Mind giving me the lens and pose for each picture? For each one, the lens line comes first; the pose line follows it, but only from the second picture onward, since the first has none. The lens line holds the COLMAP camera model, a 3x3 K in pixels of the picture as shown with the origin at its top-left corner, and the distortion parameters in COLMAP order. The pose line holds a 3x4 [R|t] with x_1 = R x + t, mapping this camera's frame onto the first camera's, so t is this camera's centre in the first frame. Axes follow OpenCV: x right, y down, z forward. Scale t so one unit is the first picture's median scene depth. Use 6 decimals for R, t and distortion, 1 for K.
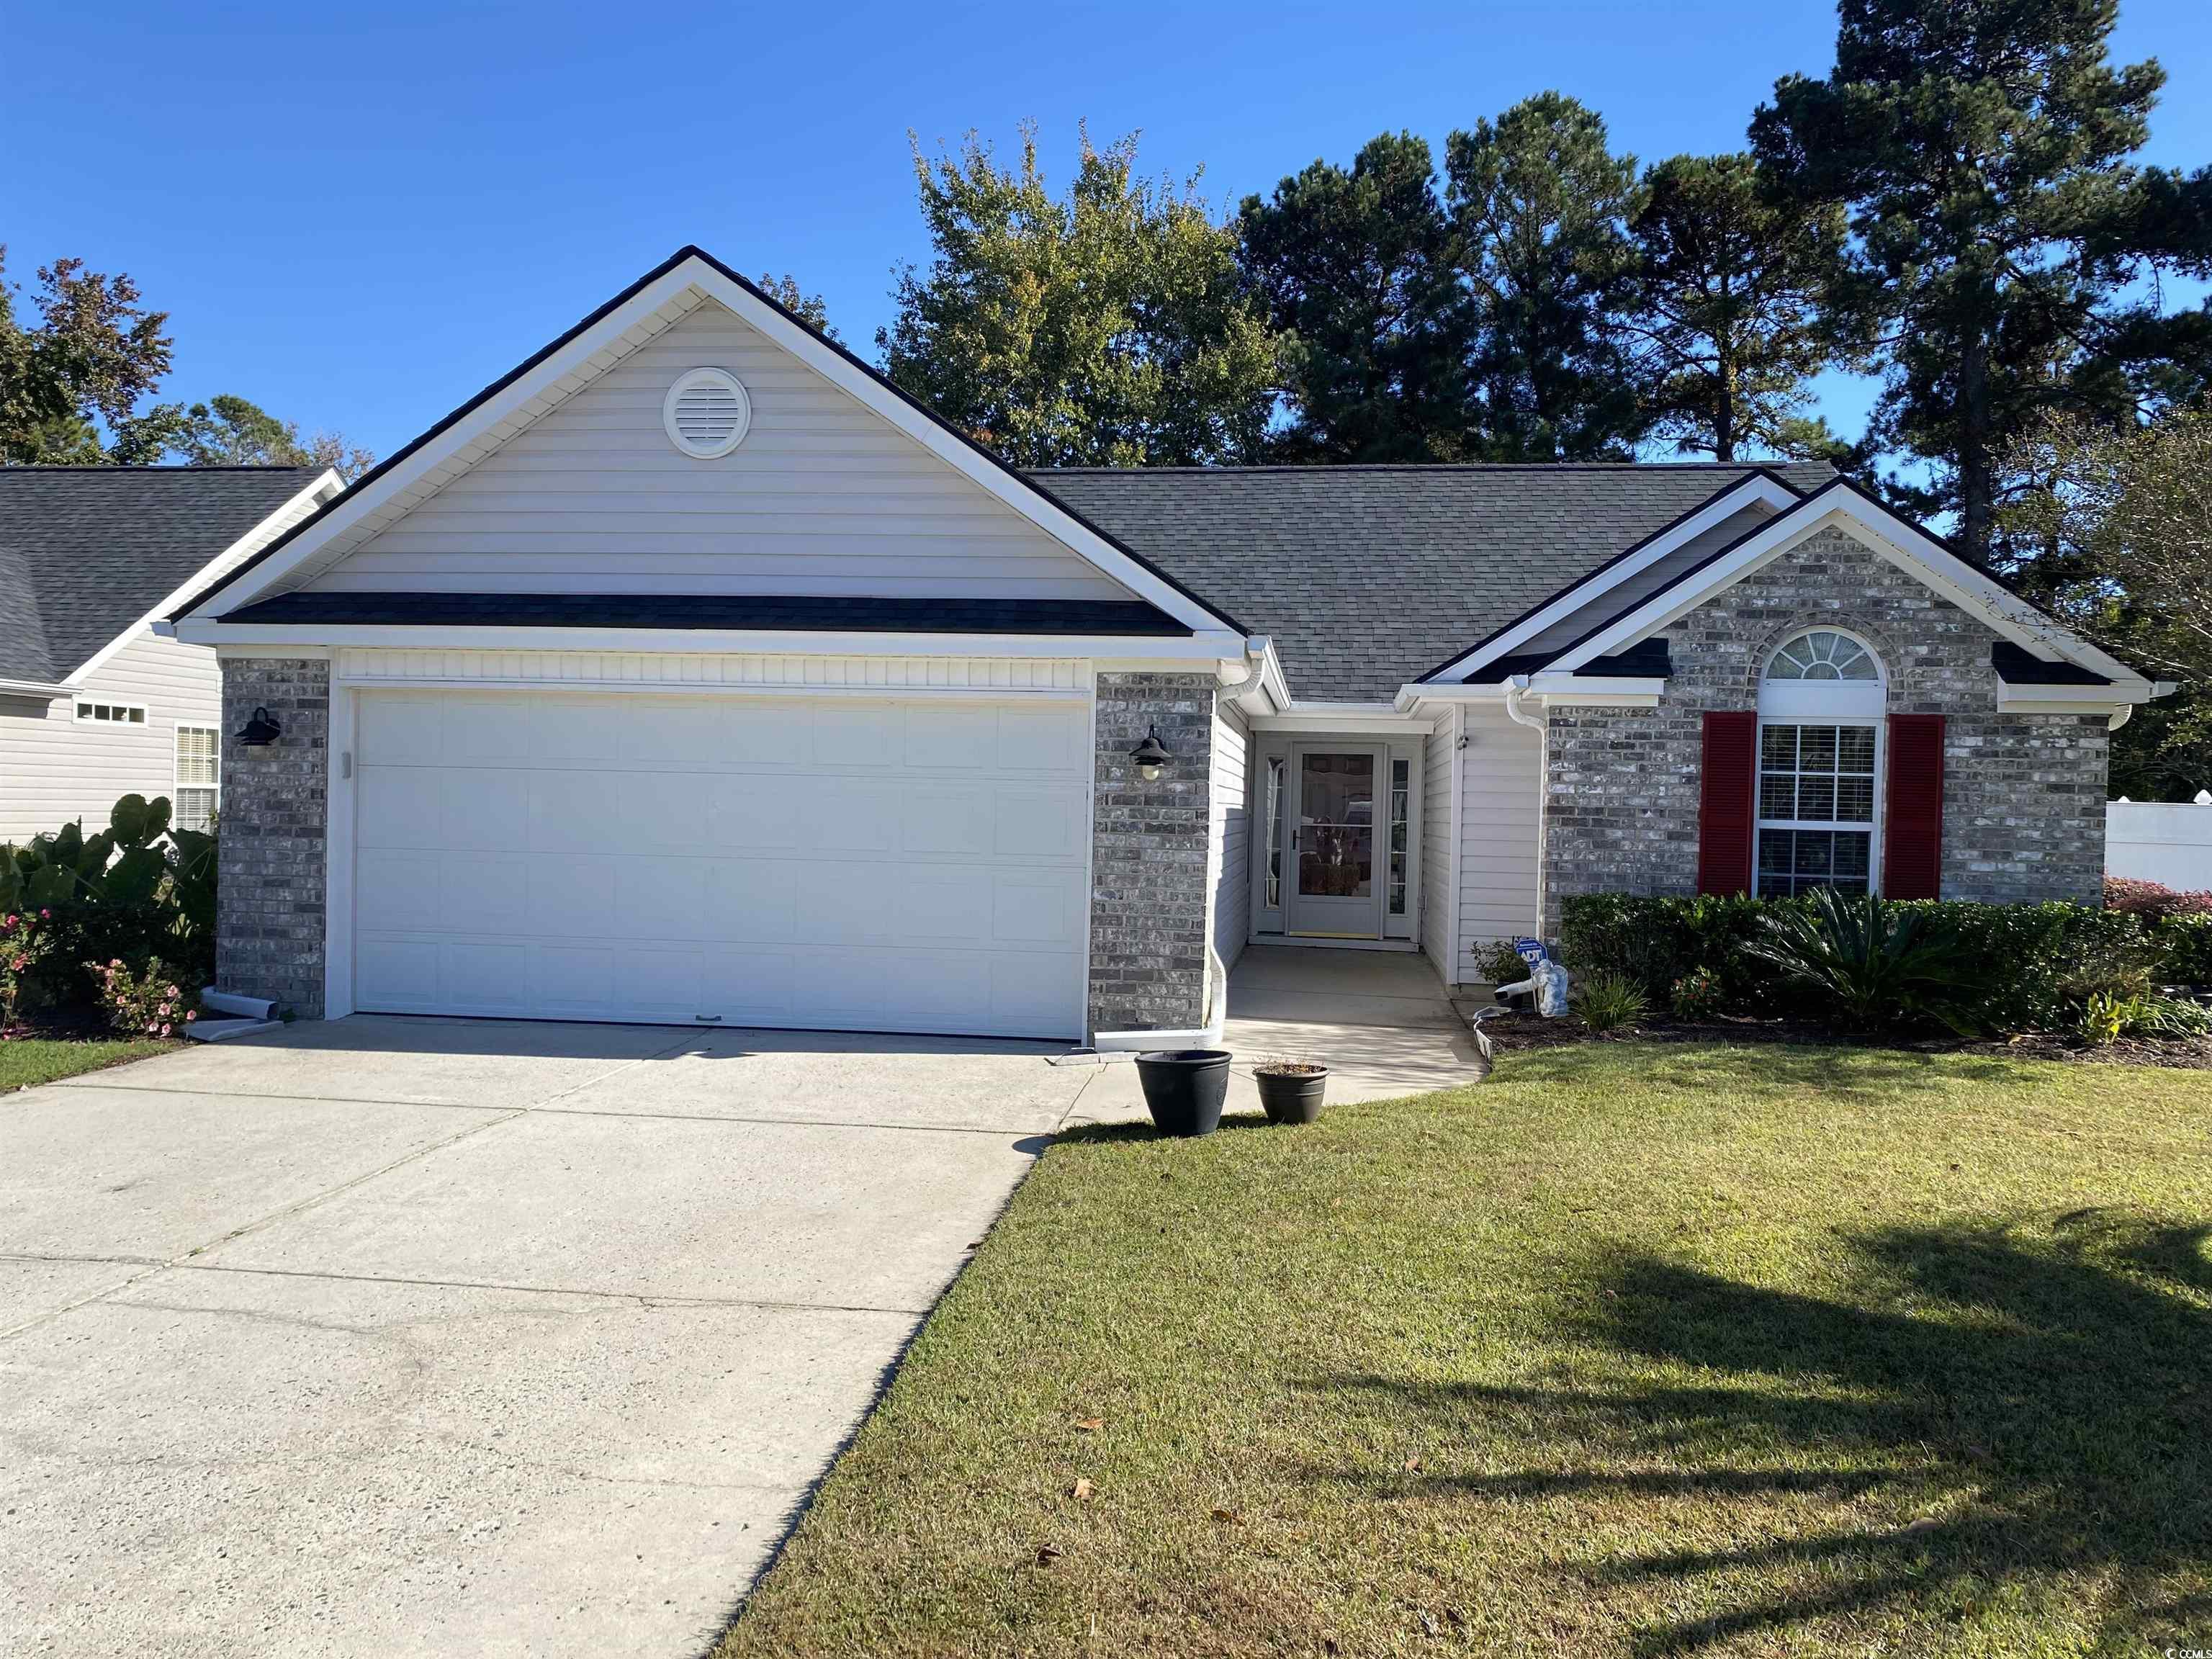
lens RADIAL K [[1652.4, 0, 1106.0], [0, 1652.4, 829.5], [0, 0, 1]] dist [0.057065, -0.084619]
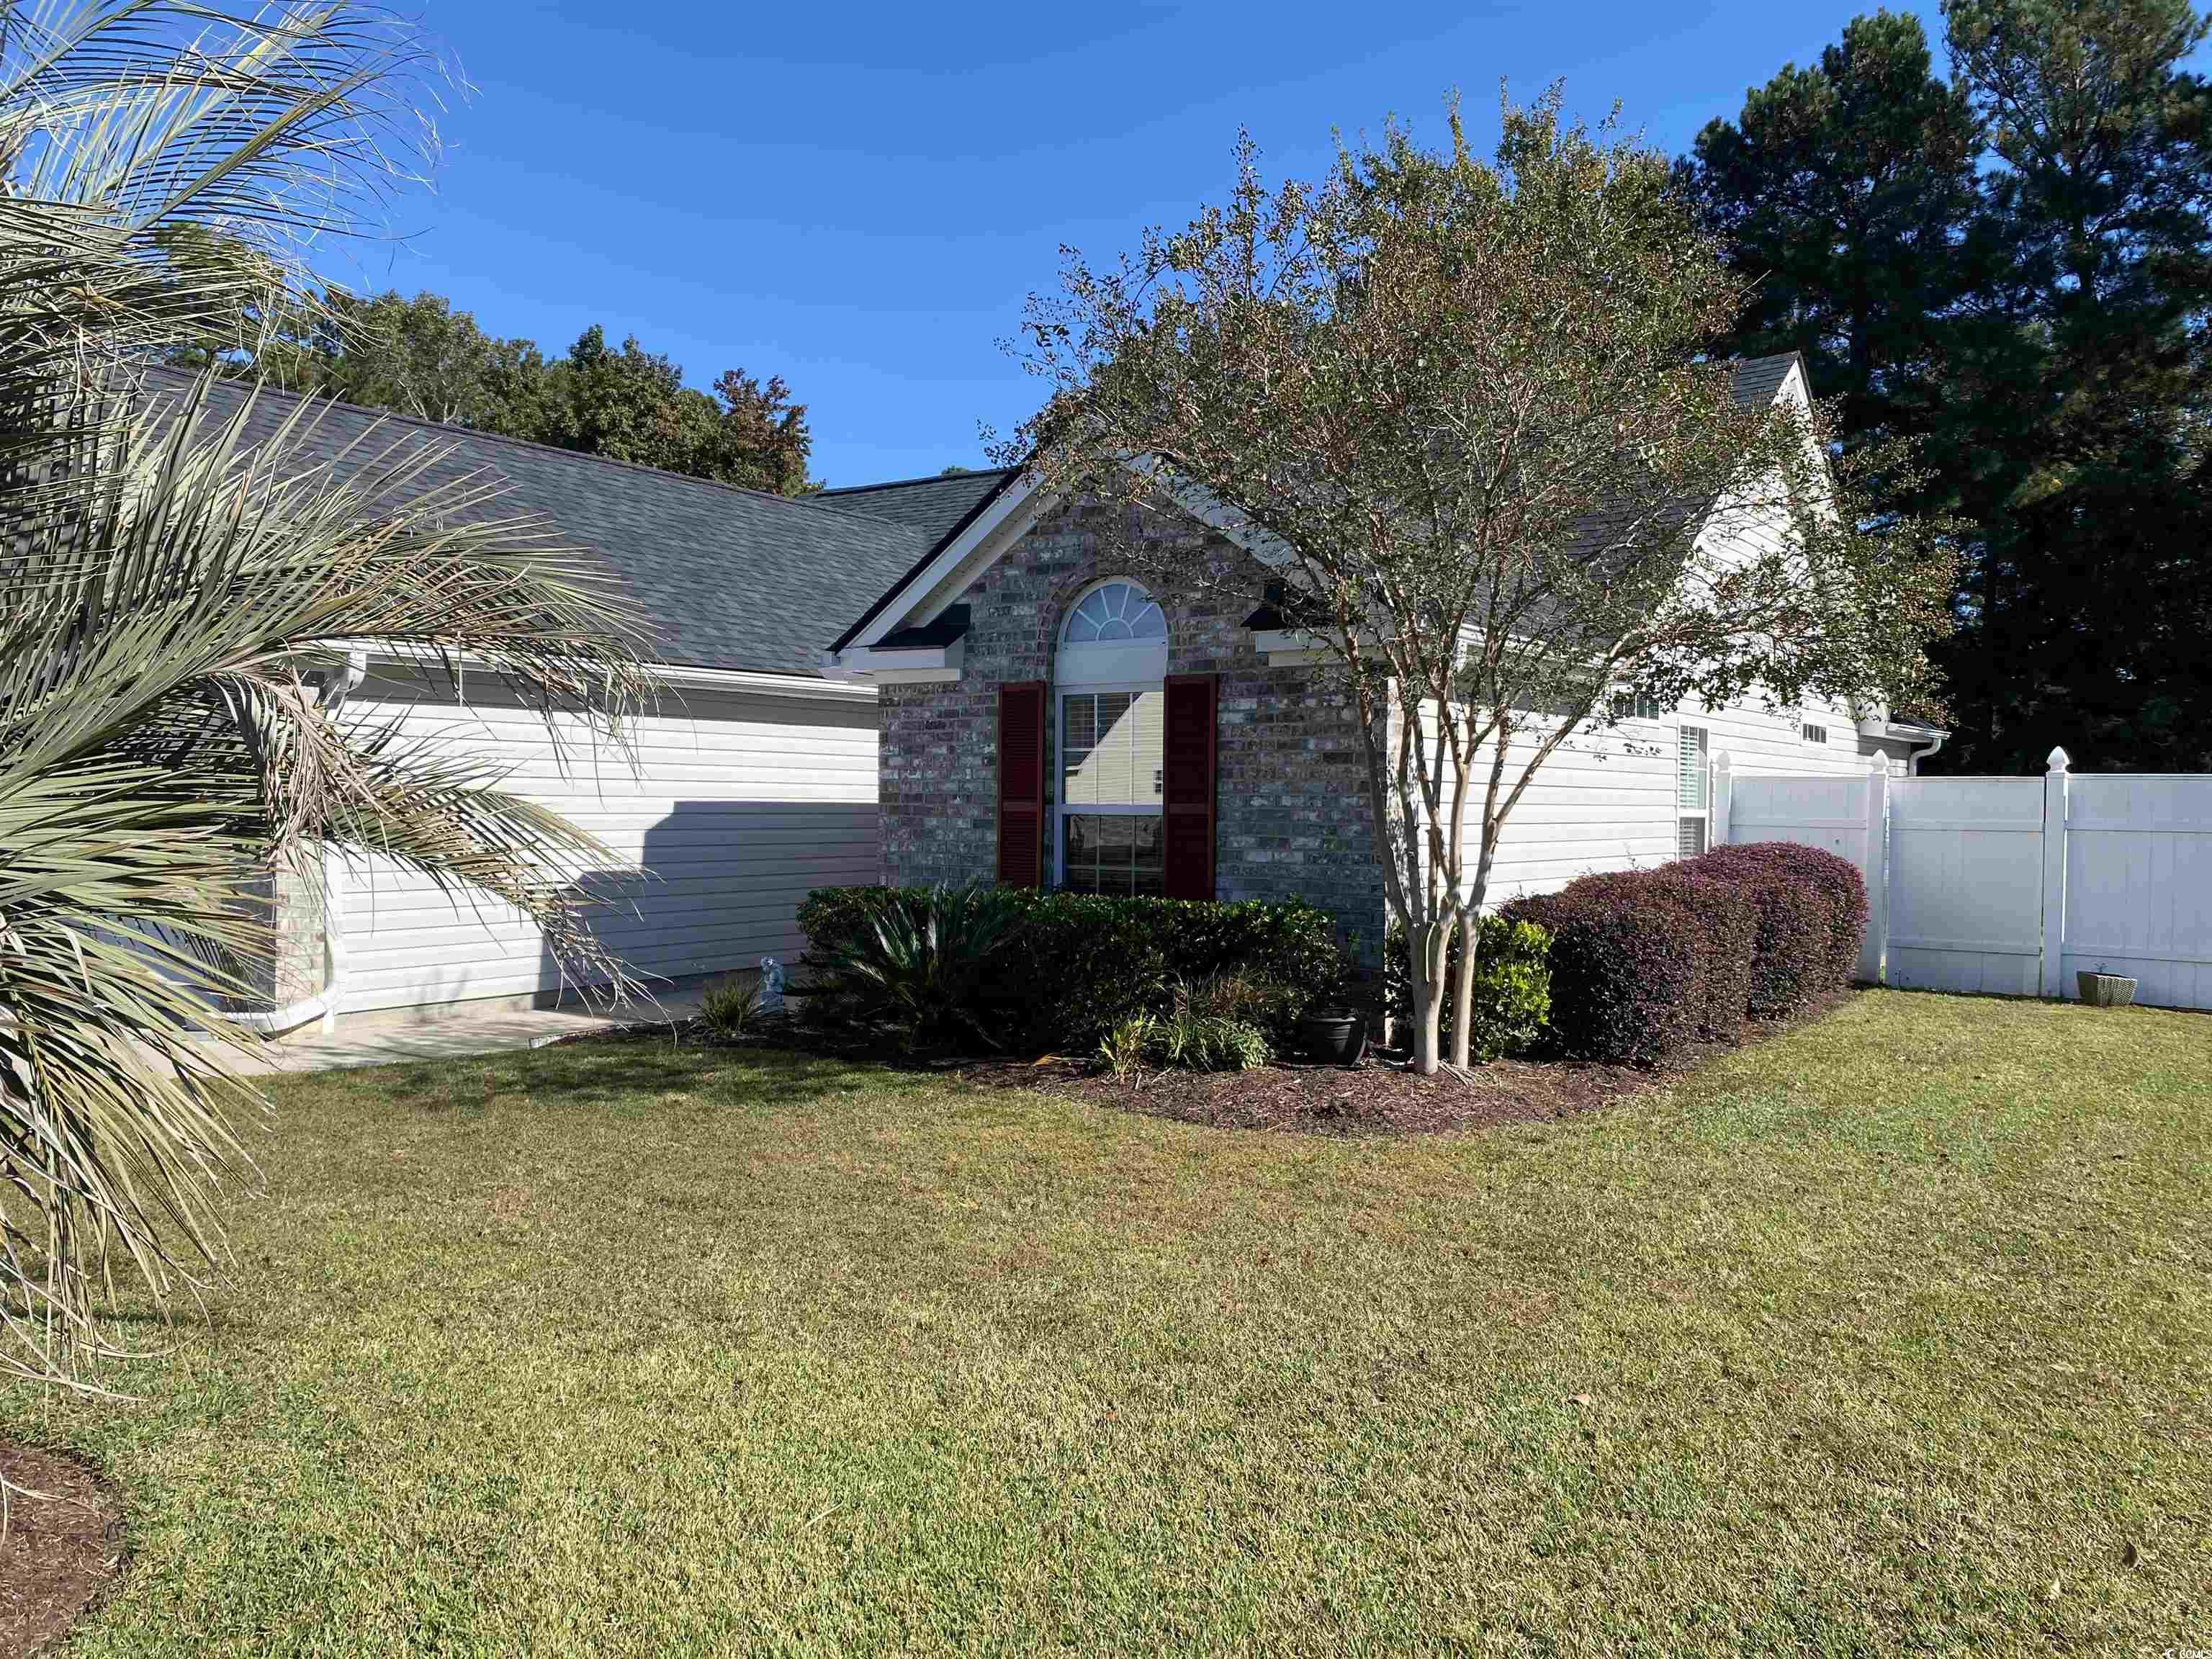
lens RADIAL K [[1652.4, 0, 1106.0], [0, 1652.4, 829.5], [0, 0, 1]] dist [0.057065, -0.084619]
pose [[0.891696, -0.010732, -0.452507, 0.809551], [0.008004, 0.999936, -0.007944, 0.014577], [0.452563, 0.003462, 0.891726, 0.238310]]
